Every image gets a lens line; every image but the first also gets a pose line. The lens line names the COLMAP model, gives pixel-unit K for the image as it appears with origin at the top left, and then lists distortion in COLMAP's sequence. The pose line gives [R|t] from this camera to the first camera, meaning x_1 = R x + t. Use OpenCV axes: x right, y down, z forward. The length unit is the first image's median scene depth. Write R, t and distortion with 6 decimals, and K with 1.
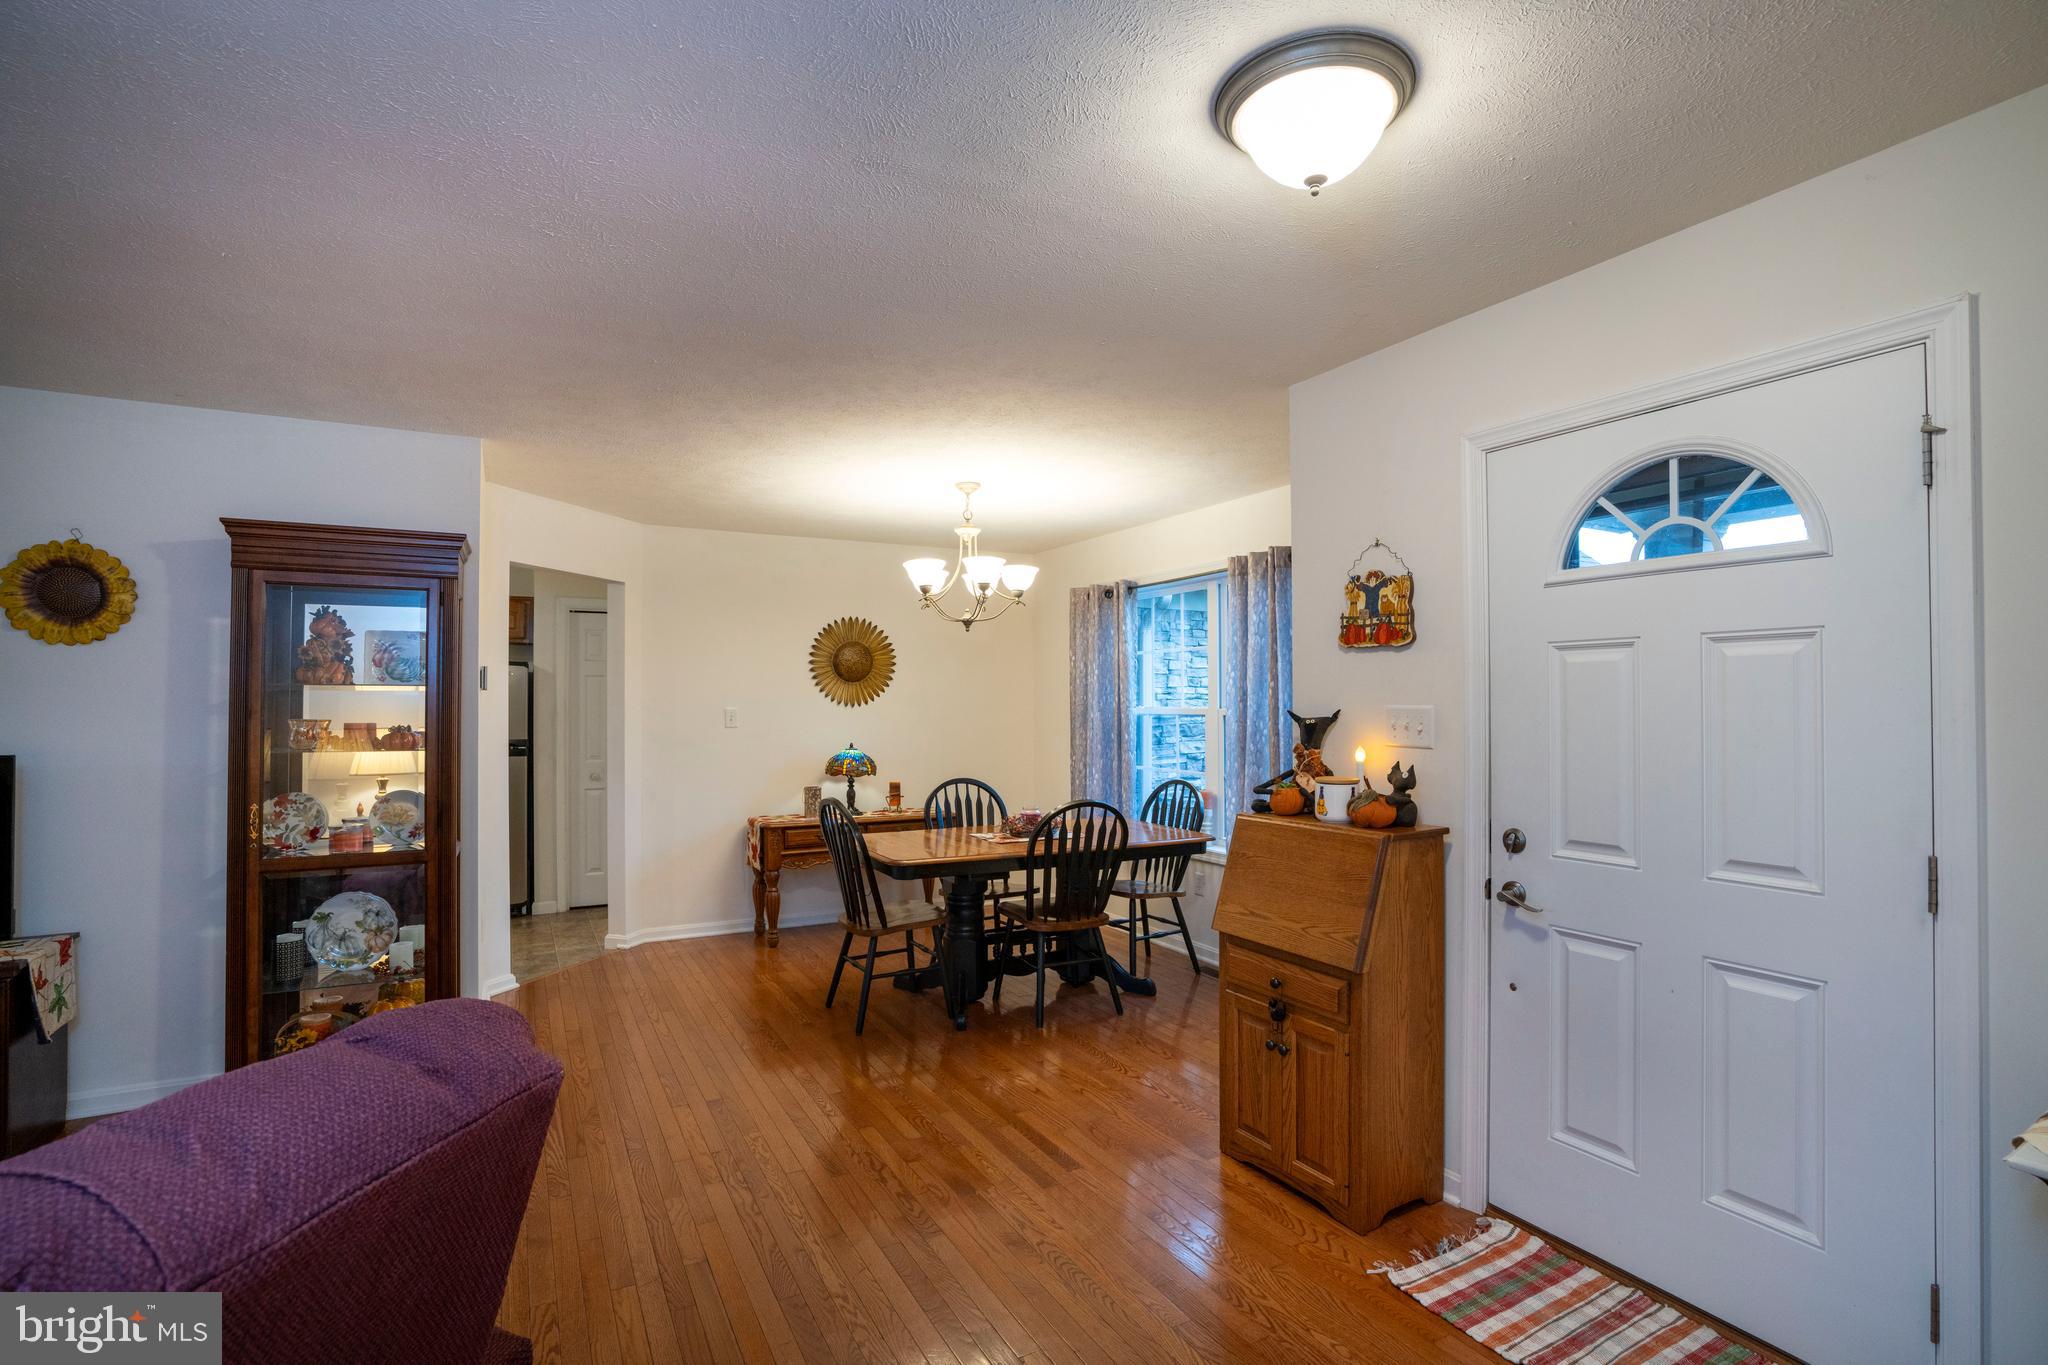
lens RADIAL K [[948.2, 0, 1020.8], [0, 948.2, 689.3], [0, 0, 1]] dist [-0.064210, 0.025013]
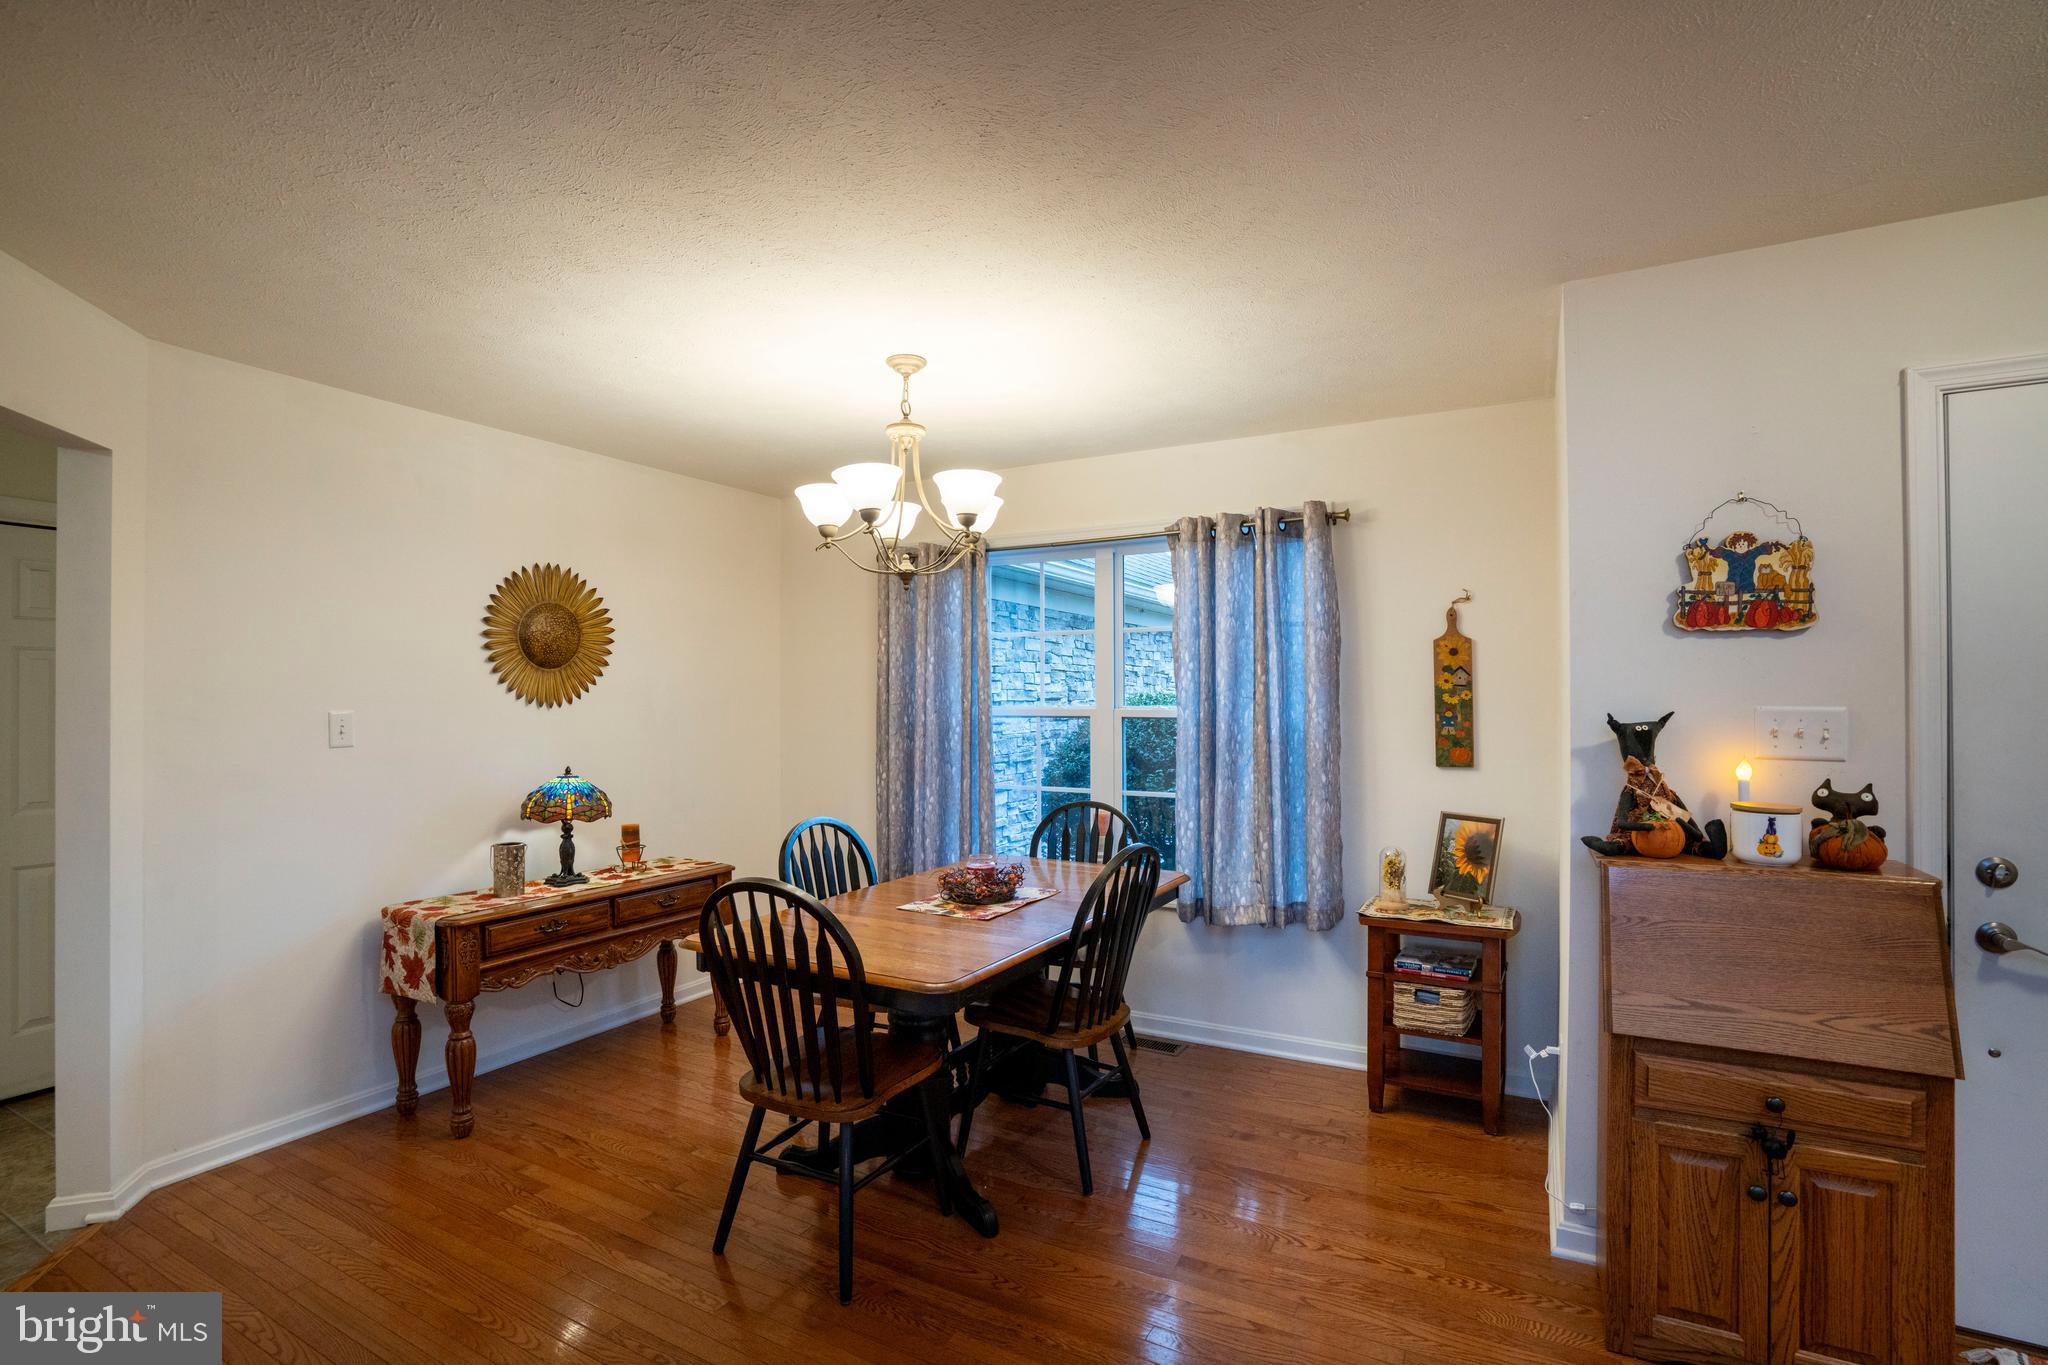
lens RADIAL K [[948.2, 0, 1020.8], [0, 948.2, 689.3], [0, 0, 1]] dist [-0.064210, 0.025013]
pose [[0.843223, 0.005334, 0.537538, -0.290124], [-0.007494, 0.999970, 0.001832, 0.003278], [-0.537512, -0.005573, 0.843238, 0.370359]]
